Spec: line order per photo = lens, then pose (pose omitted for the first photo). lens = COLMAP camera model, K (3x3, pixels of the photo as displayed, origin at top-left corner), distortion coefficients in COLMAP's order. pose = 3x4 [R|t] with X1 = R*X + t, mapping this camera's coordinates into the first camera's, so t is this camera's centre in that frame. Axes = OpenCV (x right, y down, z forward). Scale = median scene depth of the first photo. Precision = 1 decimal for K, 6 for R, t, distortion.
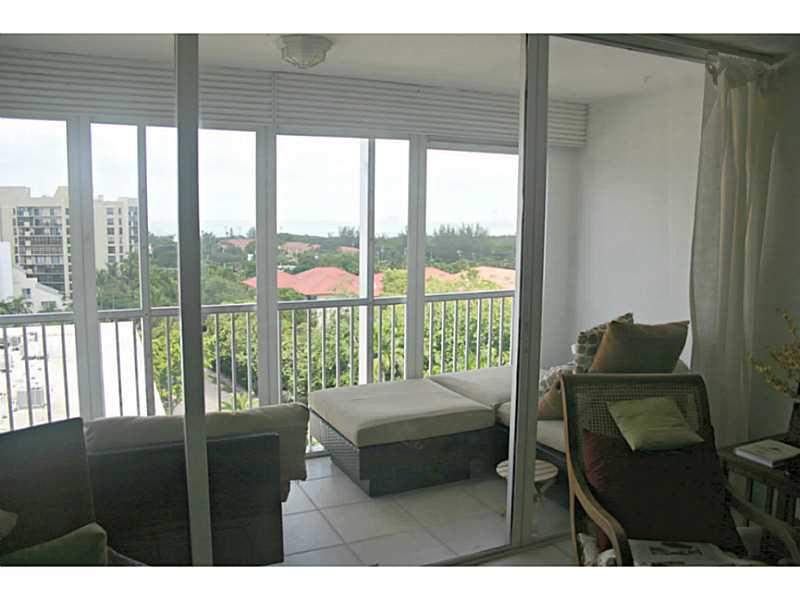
lens RADIAL K [[669.8, 0, 400.0], [0, 669.8, 300.0], [0, 0, 1]] dist [-0.097000, 0.169068]
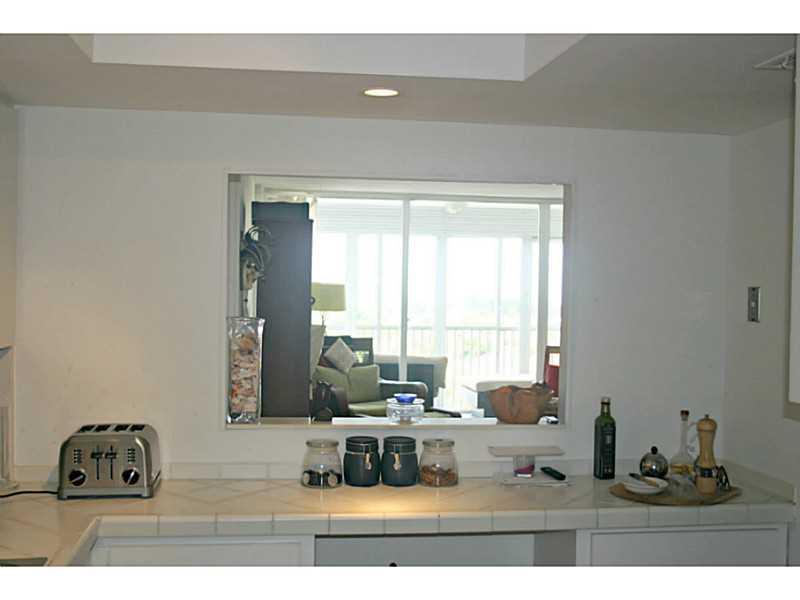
lens RADIAL K [[955.2, 0, 400.0], [0, 955.2, 300.0], [0, 0, 1]] dist [0.000348, -0.000010]
pose [[0.956553, 0.010328, -0.291374, 0.600999], [-0.037775, 0.995339, -0.088732, 0.220227], [0.289100, 0.095883, 0.952485, -2.029438]]
